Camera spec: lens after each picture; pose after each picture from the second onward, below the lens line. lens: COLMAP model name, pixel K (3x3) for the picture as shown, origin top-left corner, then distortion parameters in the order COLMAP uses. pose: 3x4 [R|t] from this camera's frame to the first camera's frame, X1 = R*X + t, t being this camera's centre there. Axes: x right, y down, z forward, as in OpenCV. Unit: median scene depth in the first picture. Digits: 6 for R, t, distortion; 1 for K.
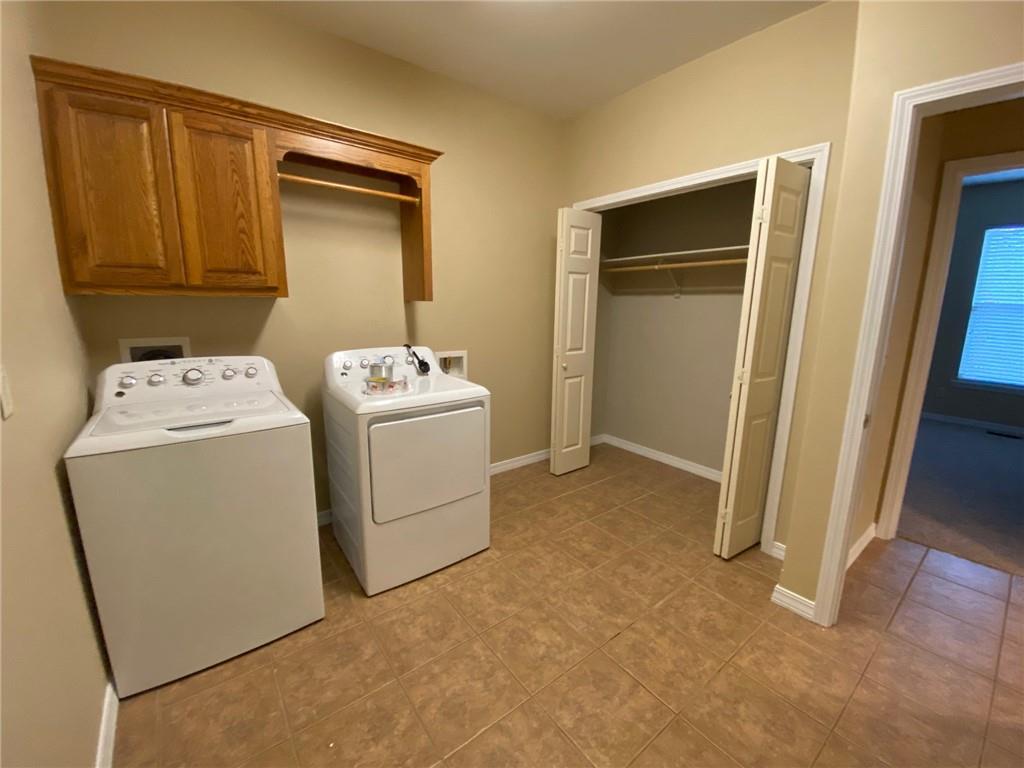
lens RADIAL K [[417.0, 0, 512.0], [0, 417.0, 384.0], [0, 0, 1]] dist [0.024591, -0.023246]
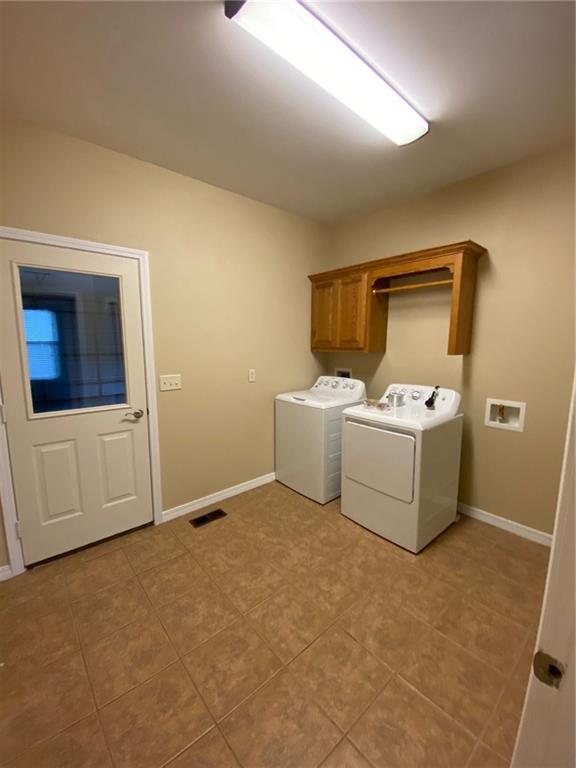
lens RADIAL K [[312.8, 0, 288.0], [0, 312.8, 384.0], [0, 0, 1]] dist [0.024591, -0.023246]
pose [[0.049133, 0.119391, -0.991631, 1.042906], [-0.187073, 0.976360, 0.108284, -0.170988], [0.981117, 0.180187, 0.070306, 0.625201]]
